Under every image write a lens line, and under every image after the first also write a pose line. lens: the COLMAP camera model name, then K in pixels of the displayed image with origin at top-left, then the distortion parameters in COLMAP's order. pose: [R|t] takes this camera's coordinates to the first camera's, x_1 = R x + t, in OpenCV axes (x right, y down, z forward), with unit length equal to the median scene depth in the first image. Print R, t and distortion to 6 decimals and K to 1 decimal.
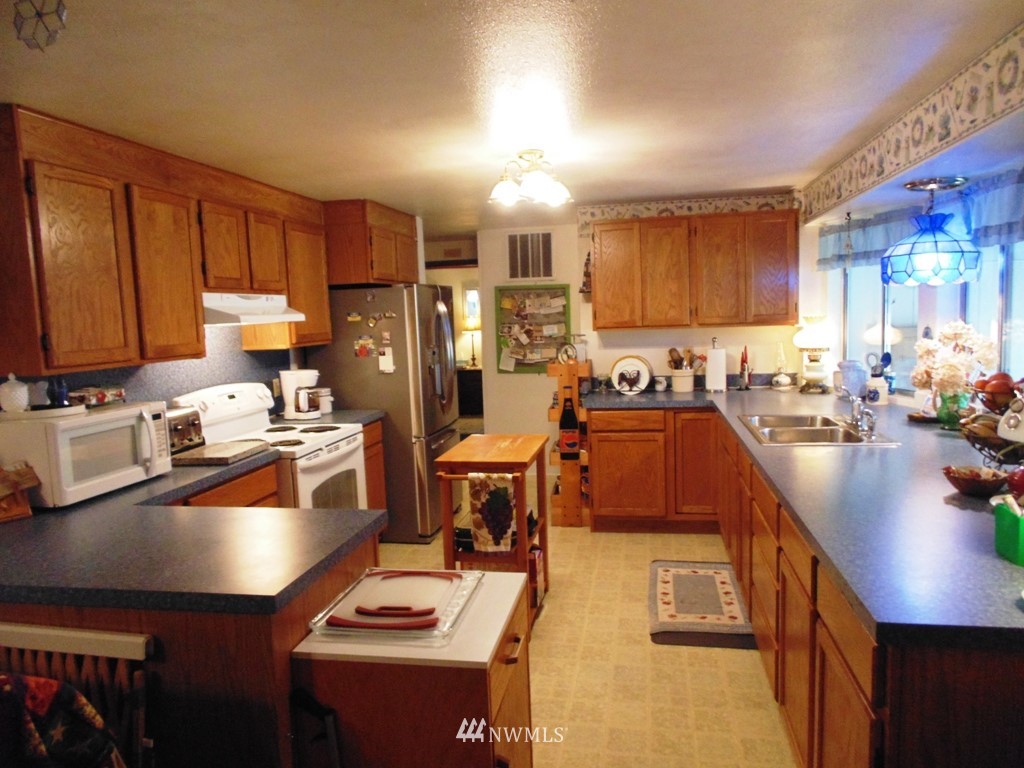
lens RADIAL K [[684.7, 0, 513.3], [0, 684.7, 387.9], [0, 0, 1]] dist [-0.012721, -0.000339]
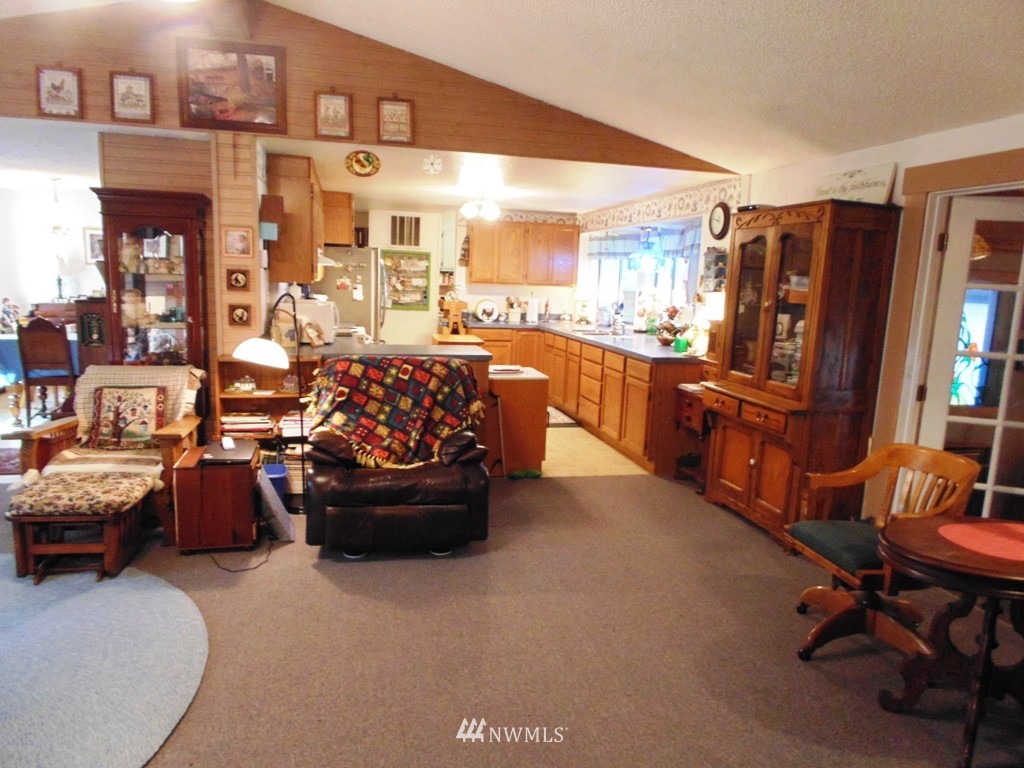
lens RADIAL K [[684.7, 0, 511.0], [0, 684.7, 383.9], [0, 0, 1]] dist [-0.012721, -0.000339]
pose [[0.909612, 0.007013, 0.415399, -0.505089], [-0.026563, 0.998793, 0.041304, 0.095801], [-0.414608, -0.048605, 0.908701, -0.618560]]
